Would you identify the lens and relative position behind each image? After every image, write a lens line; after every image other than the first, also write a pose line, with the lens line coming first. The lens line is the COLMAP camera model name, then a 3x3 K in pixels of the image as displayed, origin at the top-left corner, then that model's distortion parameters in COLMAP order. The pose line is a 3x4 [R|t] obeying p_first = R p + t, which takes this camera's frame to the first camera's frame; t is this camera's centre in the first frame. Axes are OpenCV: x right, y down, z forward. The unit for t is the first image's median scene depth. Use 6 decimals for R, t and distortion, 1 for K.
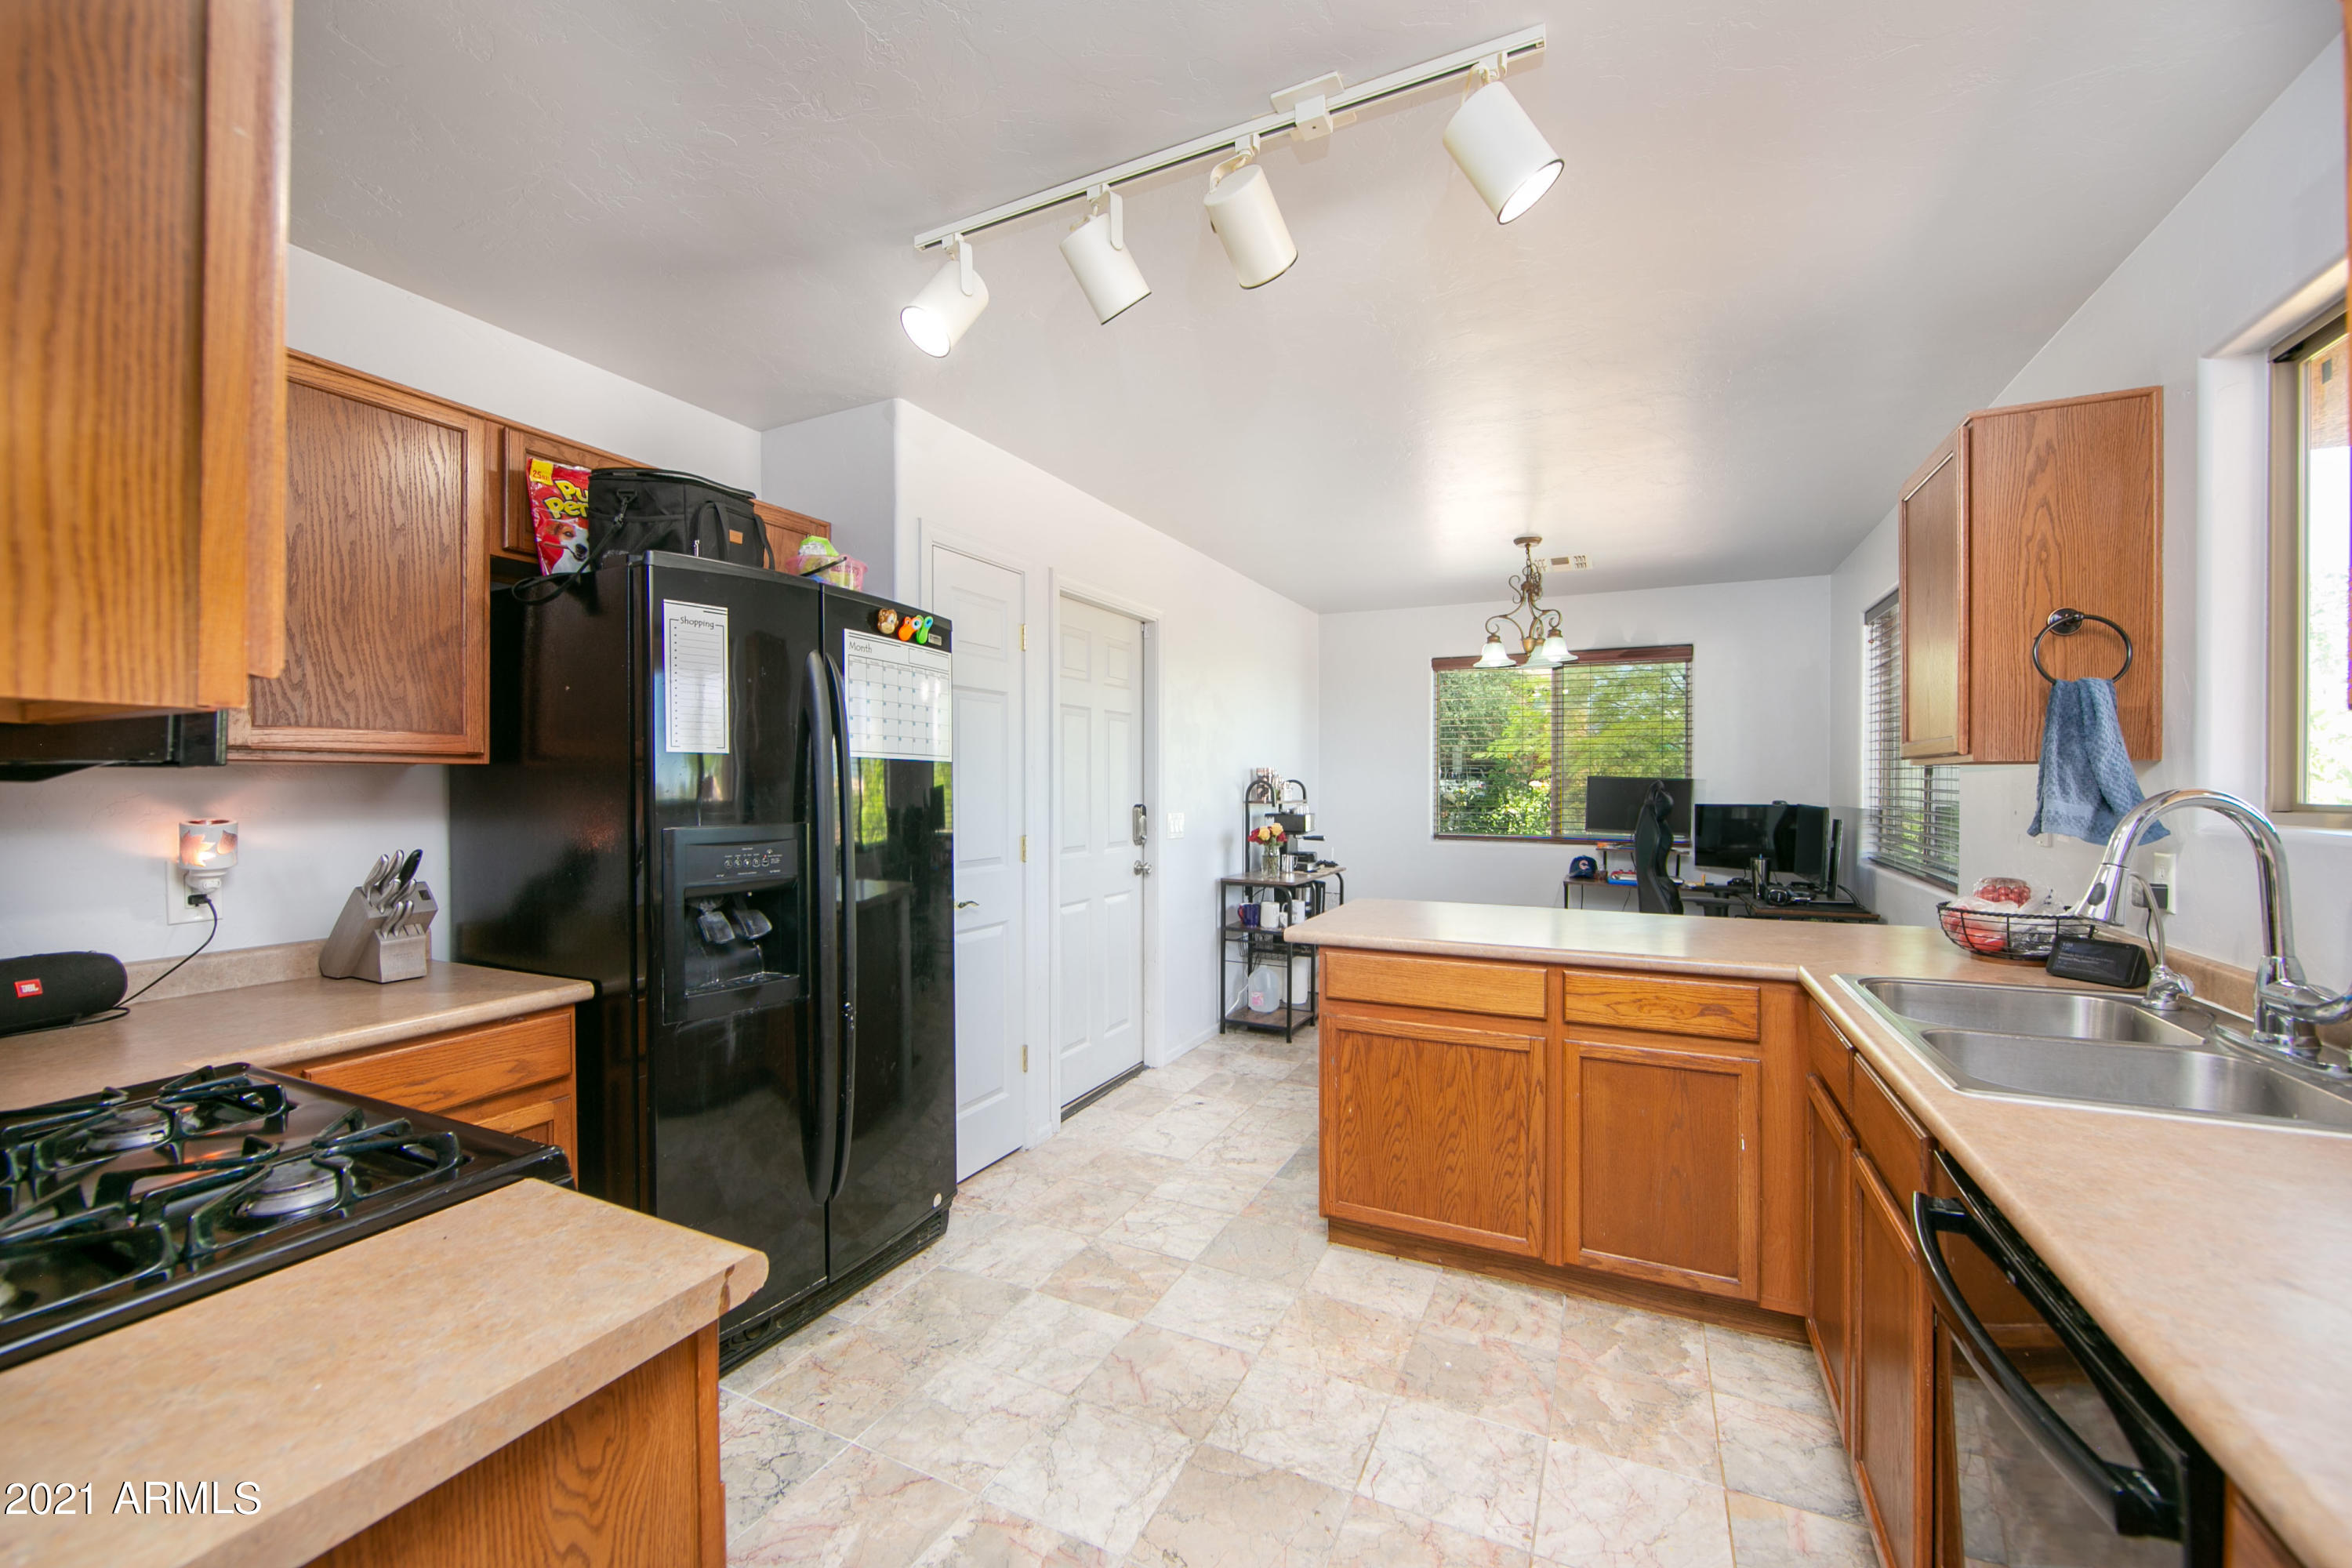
lens RADIAL K [[928.2, 0, 1182.5], [0, 928.2, 788.0], [0, 0, 1]] dist [-0.002359, -0.000216]
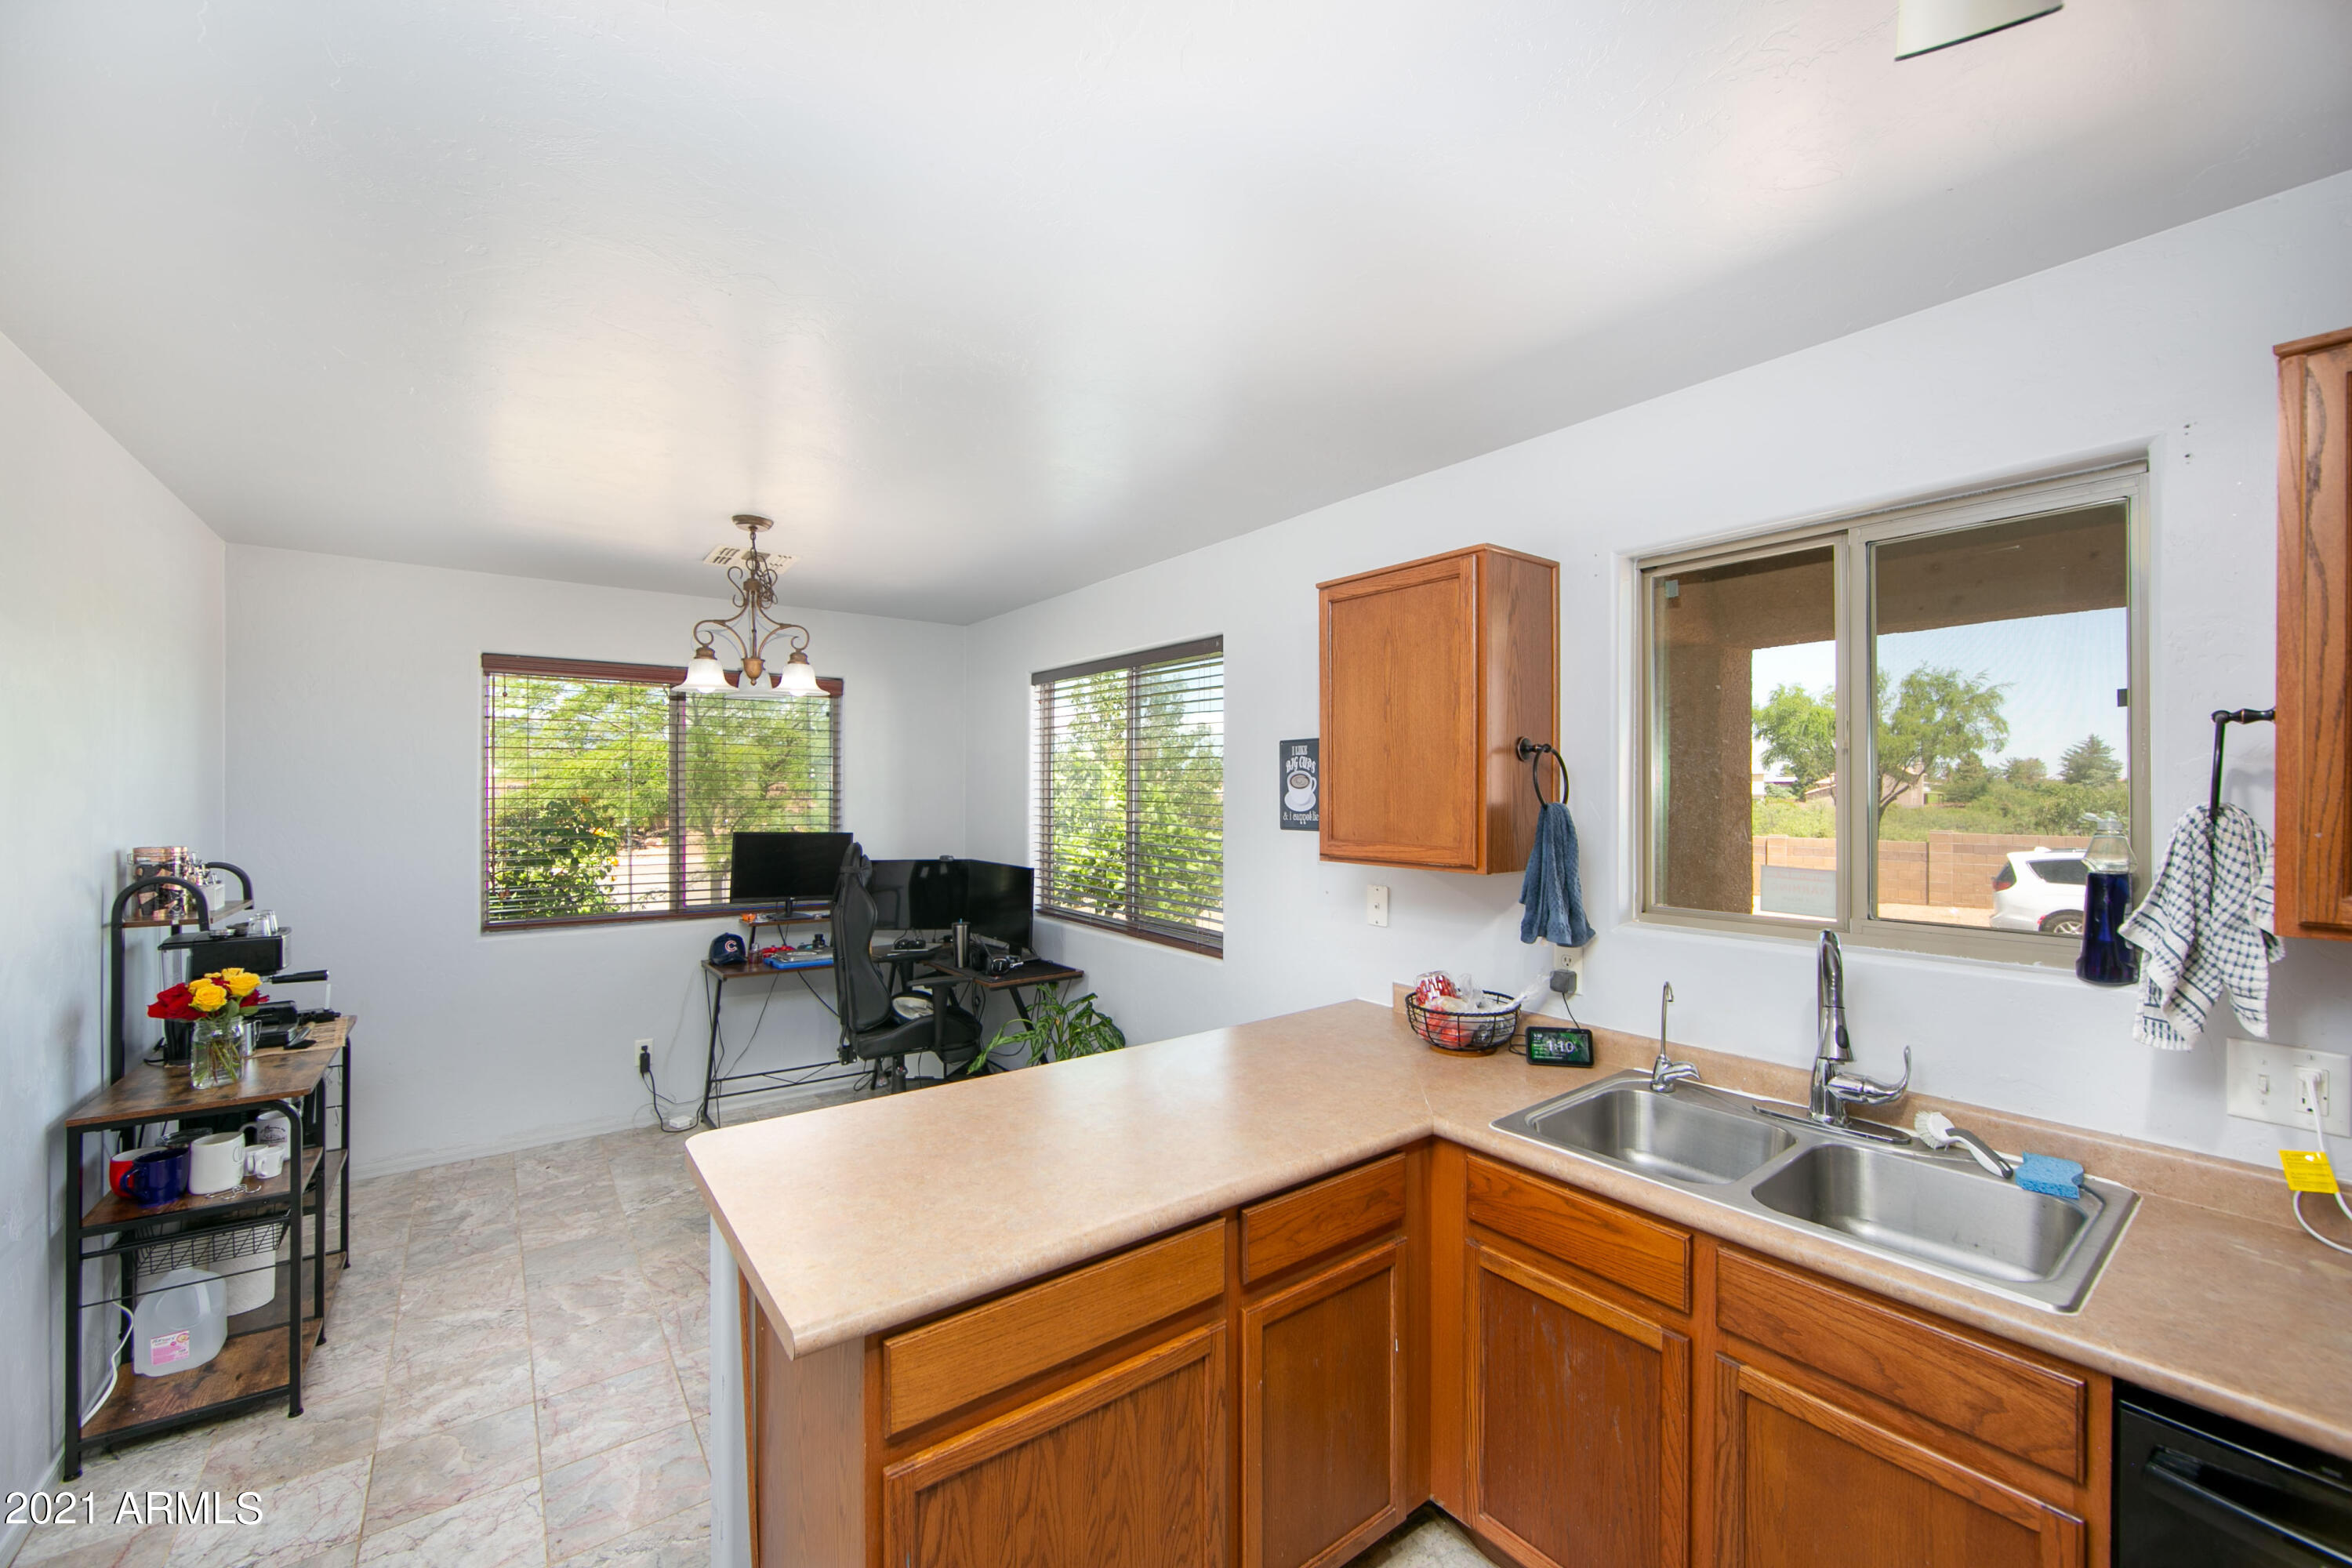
lens RADIAL K [[930.2, 0, 1180.8], [0, 930.2, 791.1], [0, 0, 1]] dist [-0.001671, -0.000015]
pose [[0.461132, -0.004076, 0.887322, -0.101790], [0.005002, 0.999985, 0.001994, -0.053628], [-0.887318, 0.003519, 0.461145, 0.341533]]
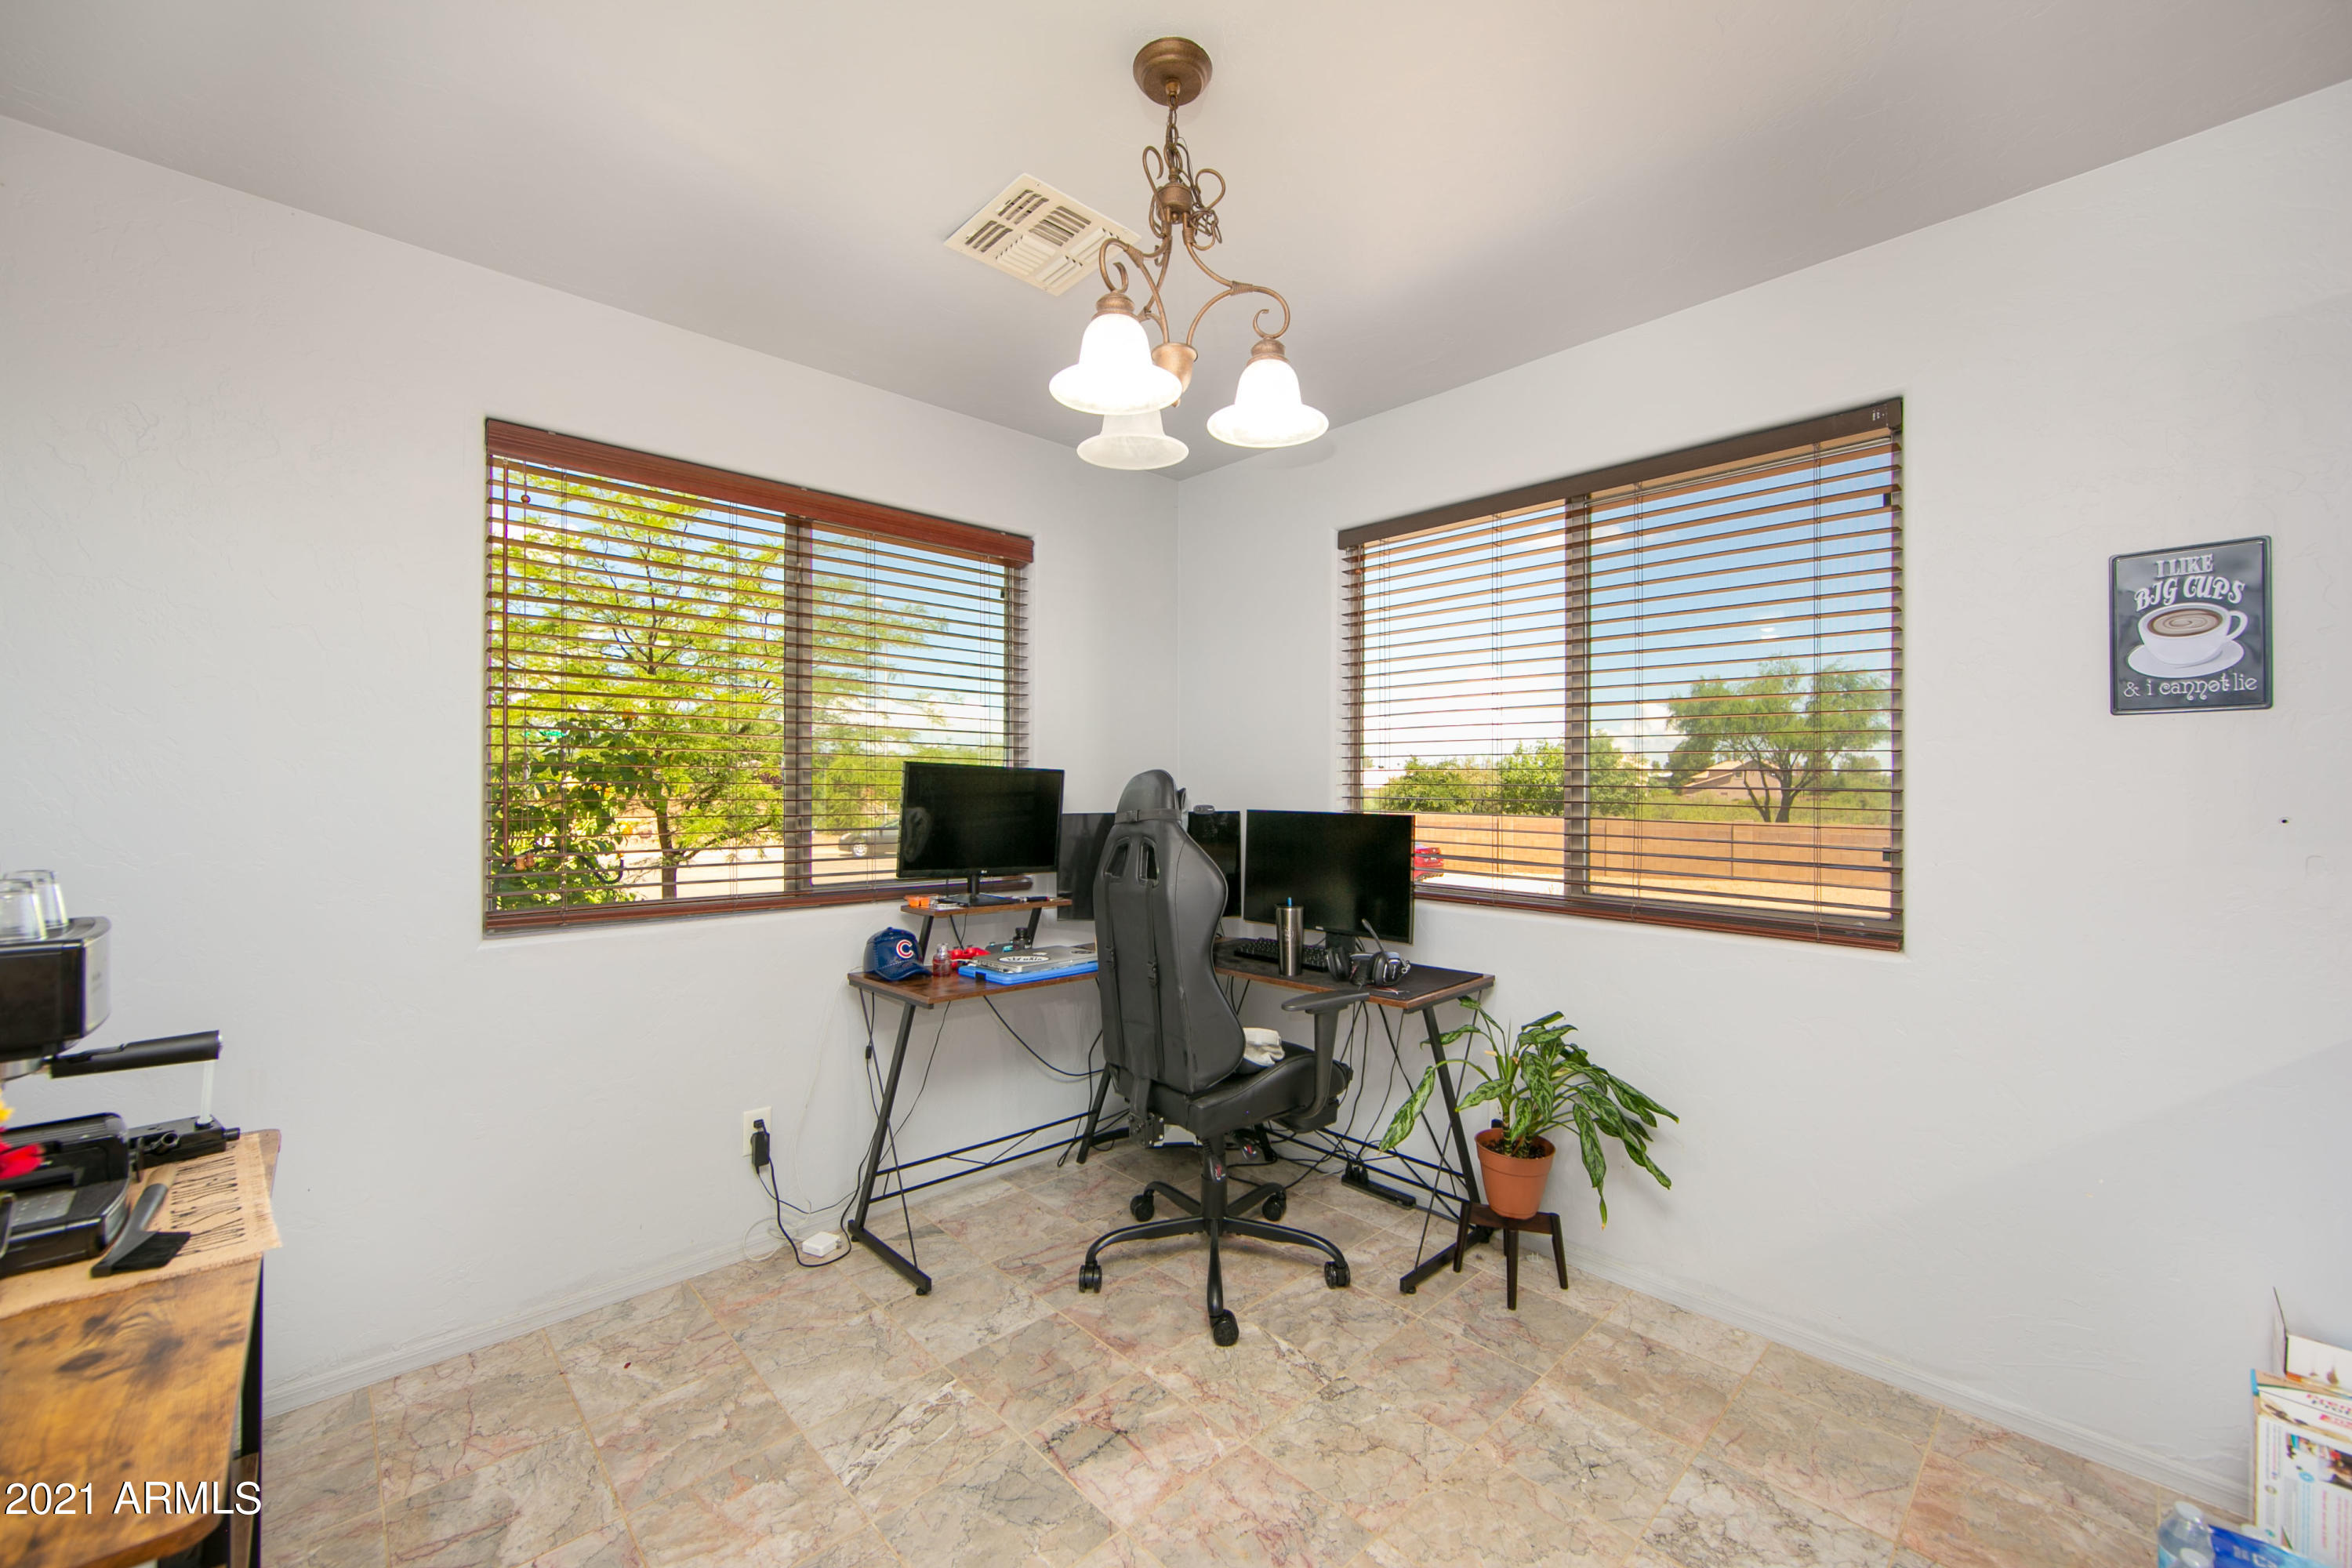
lens RADIAL K [[928.2, 0, 1182.5], [0, 928.2, 788.0], [0, 0, 1]] dist [-0.002359, -0.000216]
pose [[0.358703, -0.006293, 0.933431, 0.044832], [0.006111, 0.999972, 0.004393, -0.000219], [-0.933432, 0.004129, 0.358731, 0.790368]]
